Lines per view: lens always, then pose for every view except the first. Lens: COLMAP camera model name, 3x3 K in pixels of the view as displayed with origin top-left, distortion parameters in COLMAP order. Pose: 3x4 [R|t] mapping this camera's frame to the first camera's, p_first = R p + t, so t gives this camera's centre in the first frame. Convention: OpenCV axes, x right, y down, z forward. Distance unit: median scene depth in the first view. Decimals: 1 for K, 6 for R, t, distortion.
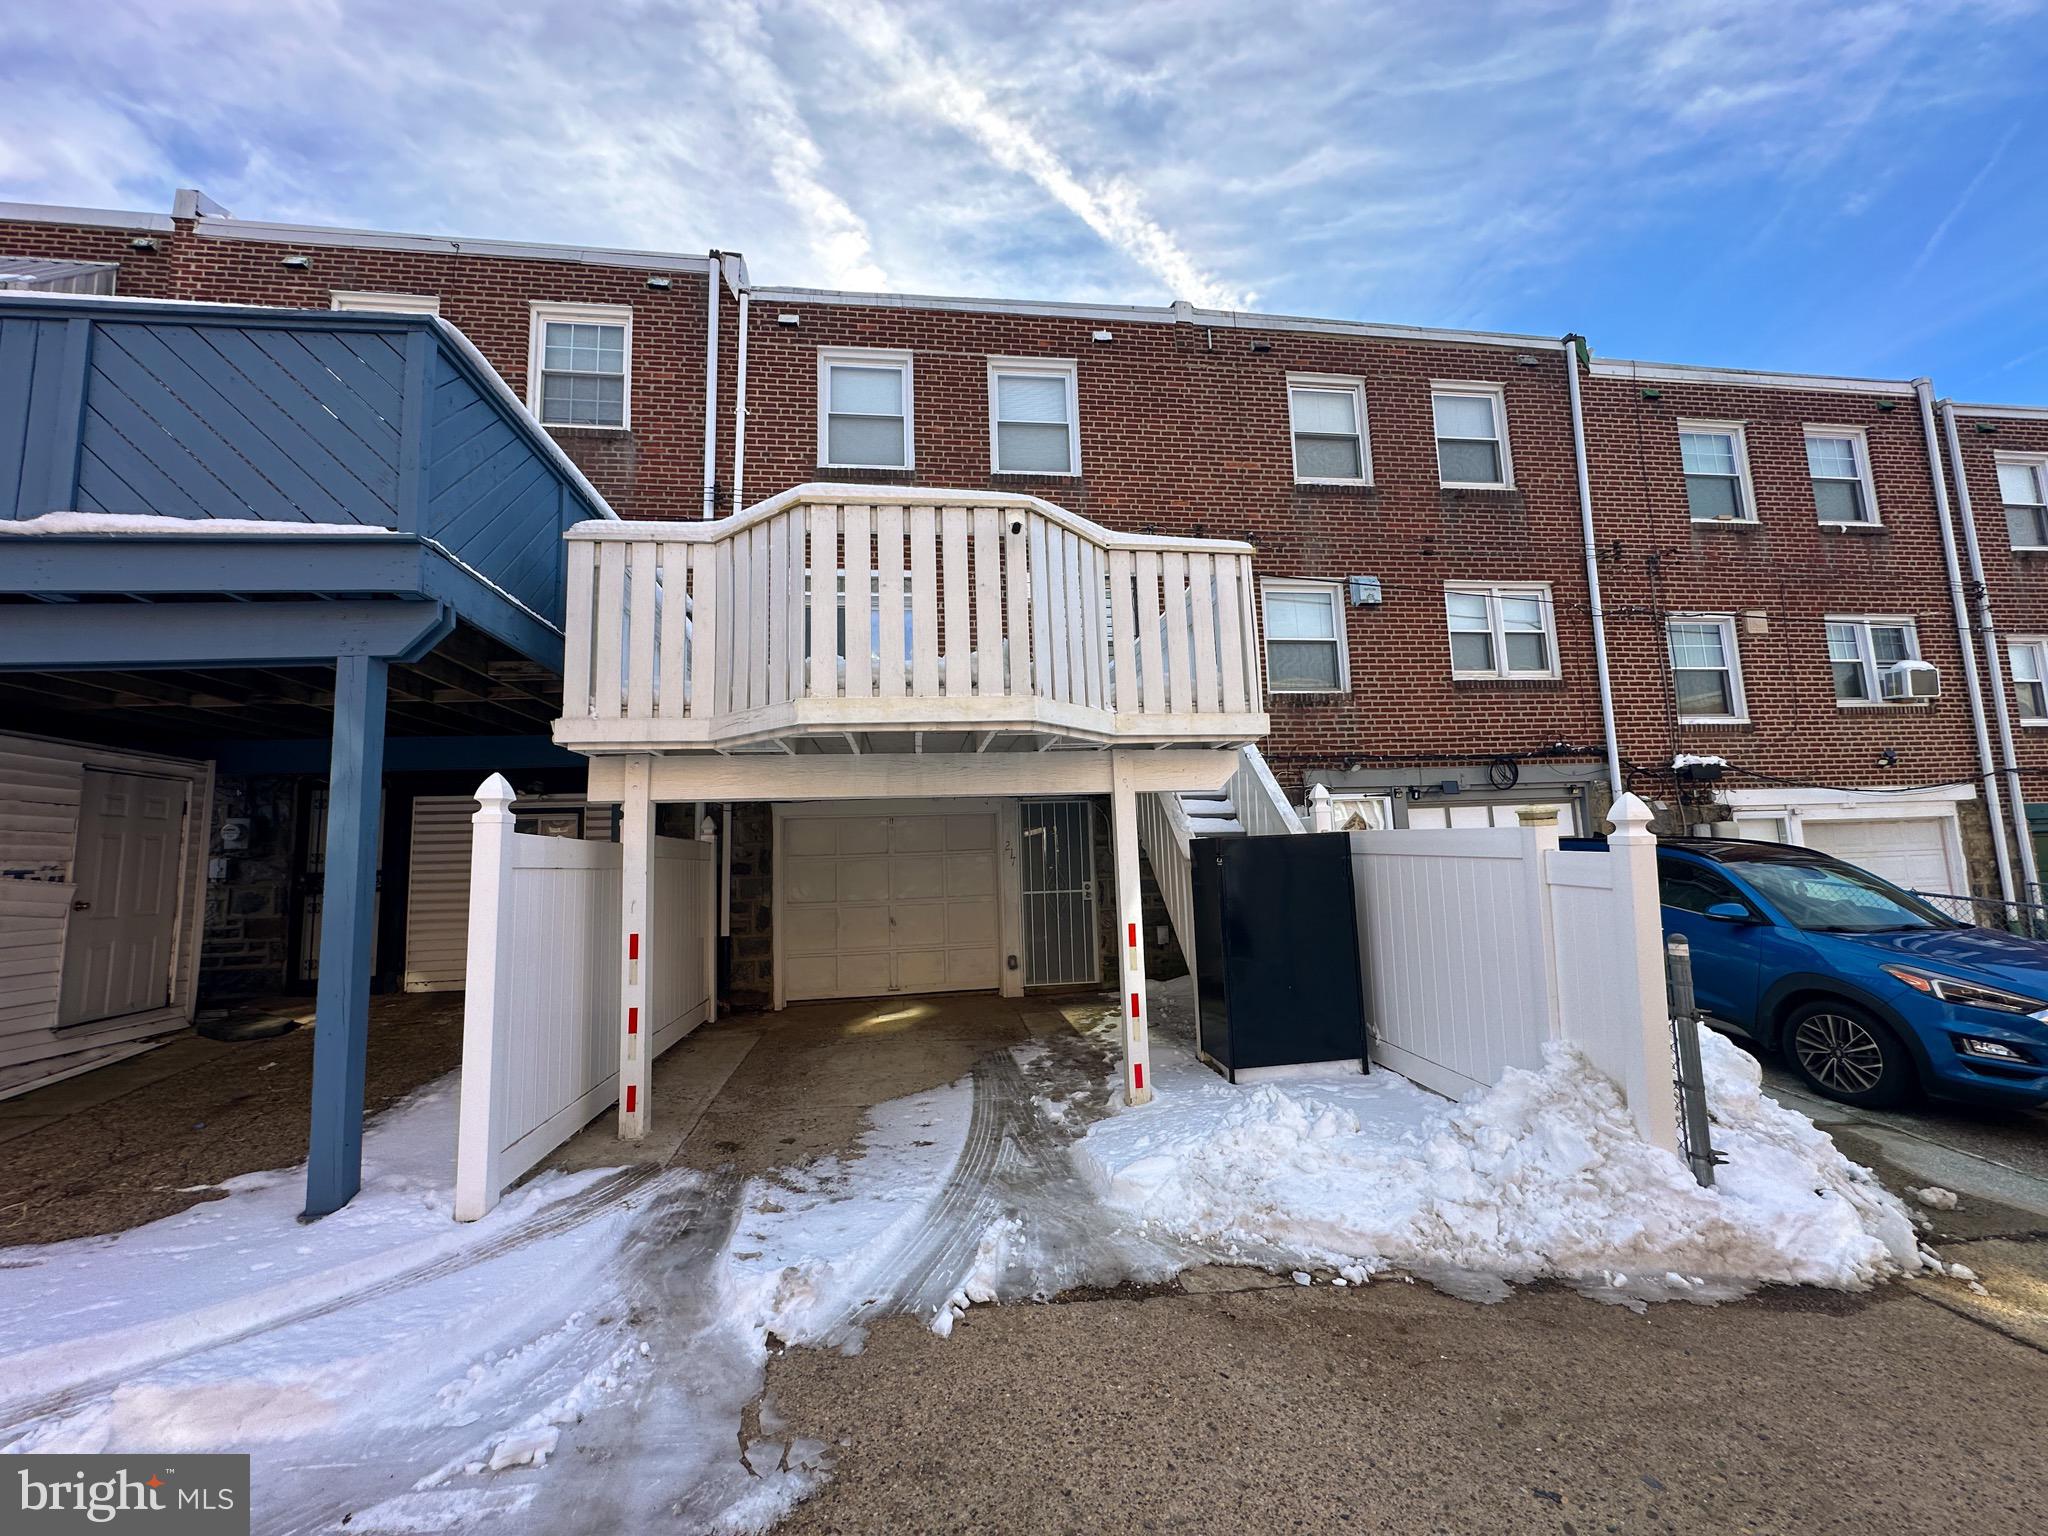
lens RADIAL K [[815.8, 0, 1025.1], [0, 815.8, 765.7], [0, 0, 1]] dist [-0.005574, 0.000515]
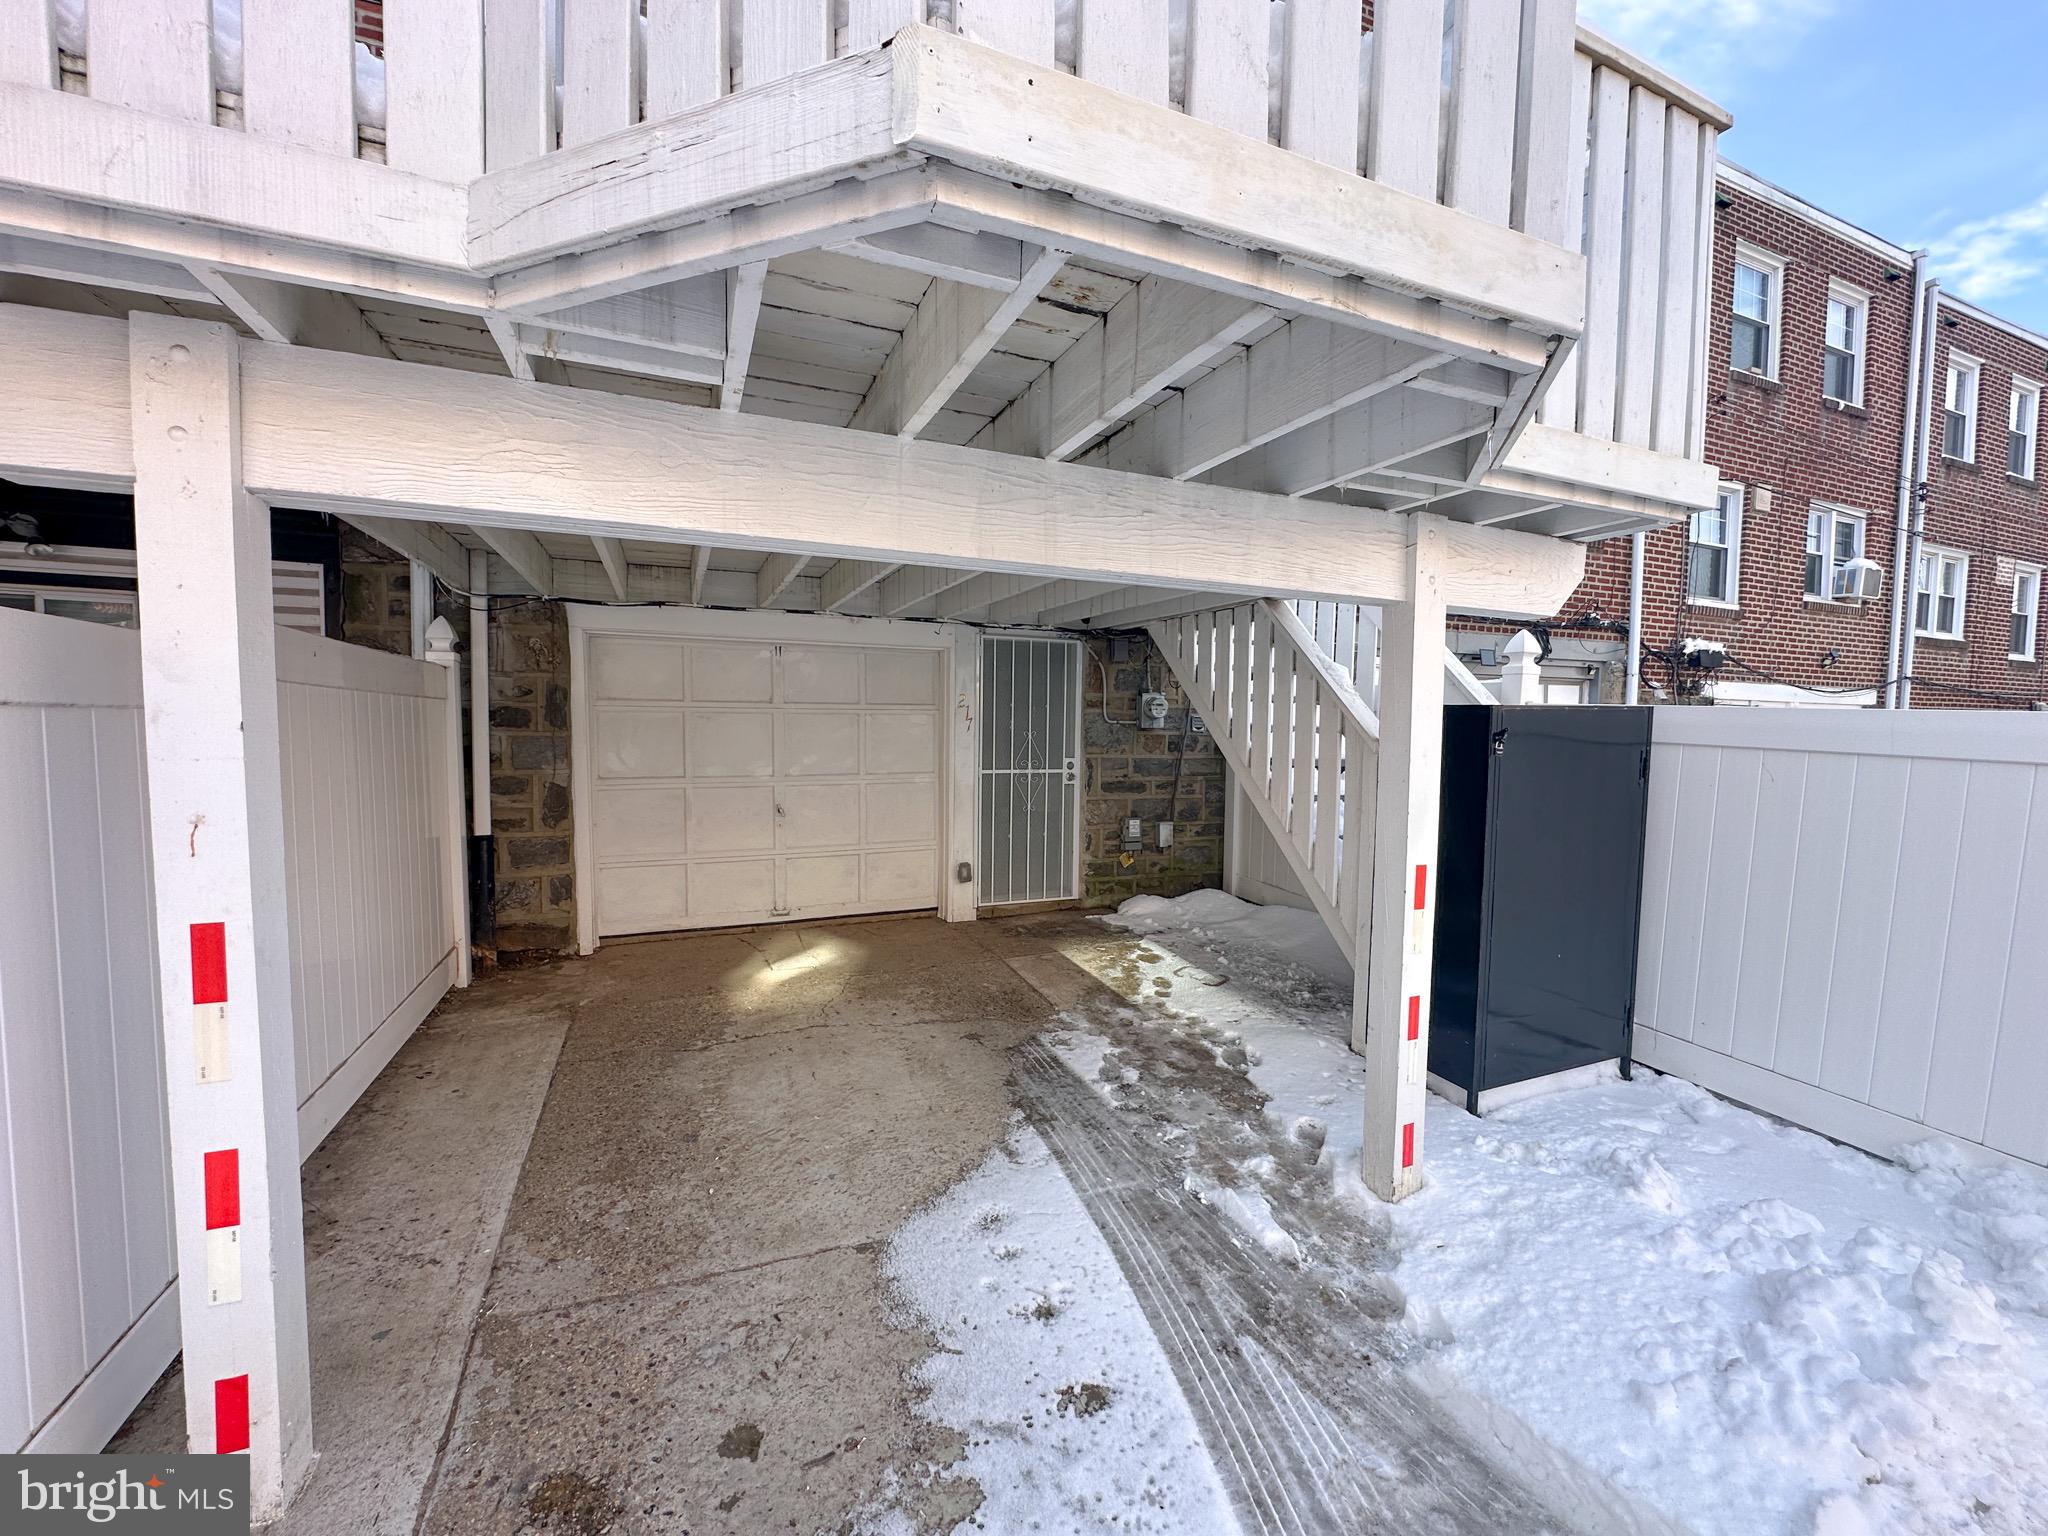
lens RADIAL K [[815.8, 0, 1022.0], [0, 815.8, 769.5], [0, 0, 1]] dist [-0.005574, 0.000515]
pose [[0.964906, 0.029618, 0.260920, -0.154521], [-0.074217, 0.983867, 0.162778, 0.044816], [-0.251890, -0.176431, 0.951538, 0.373833]]
